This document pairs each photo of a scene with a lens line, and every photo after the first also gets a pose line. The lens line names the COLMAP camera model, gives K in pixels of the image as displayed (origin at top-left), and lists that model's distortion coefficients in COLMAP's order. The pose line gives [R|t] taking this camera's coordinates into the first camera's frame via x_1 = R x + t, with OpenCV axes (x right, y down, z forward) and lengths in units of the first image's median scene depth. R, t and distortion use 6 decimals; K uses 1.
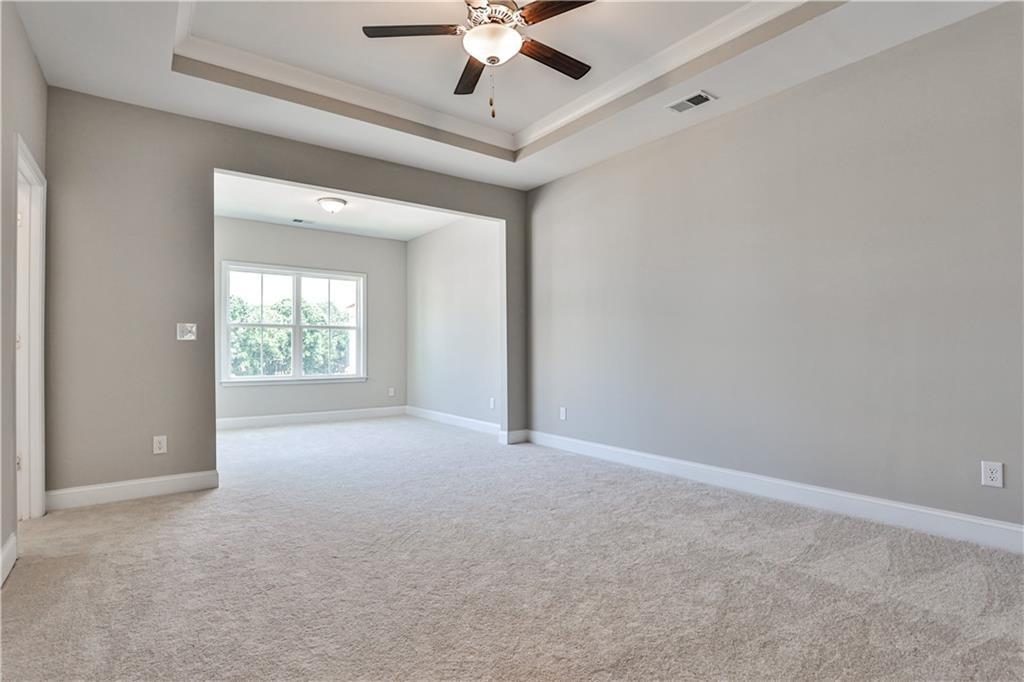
lens RADIAL K [[525.8, 0, 546.2], [0, 525.8, 344.5], [0, 0, 1]] dist [-0.029869, 0.000993]
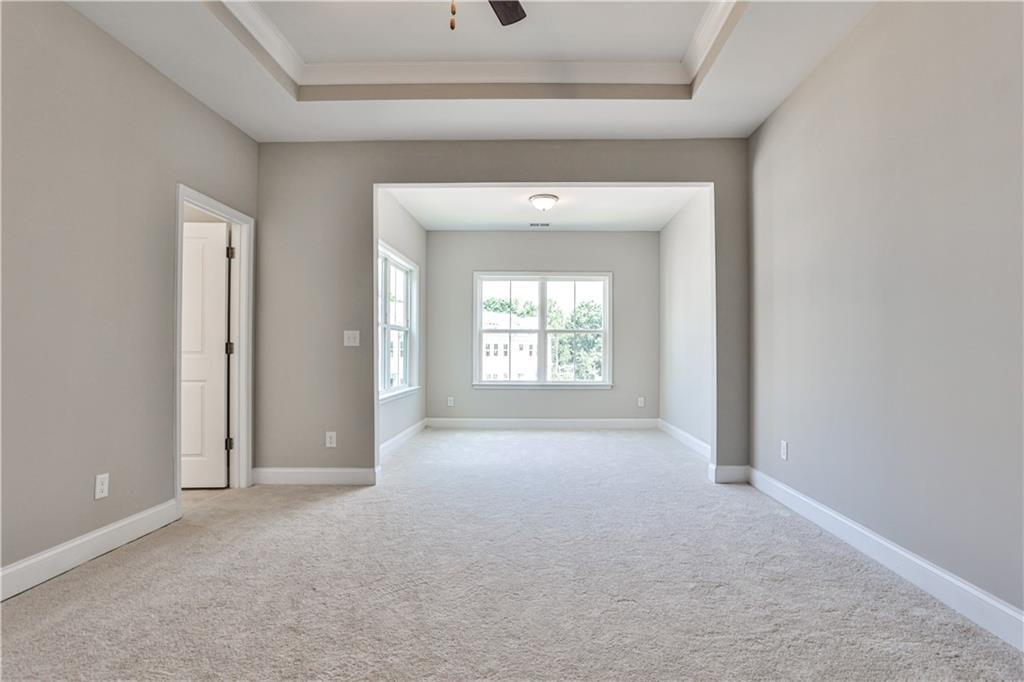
lens RADIAL K [[540.7, 0, 527.9], [0, 540.7, 348.2], [0, 0, 1]] dist [-0.030737, 0.000705]
pose [[0.764797, -0.003775, -0.644261, 0.276632], [0.003600, 0.999992, -0.001585, -0.000336], [0.644262, -0.001108, 0.764804, 0.319492]]
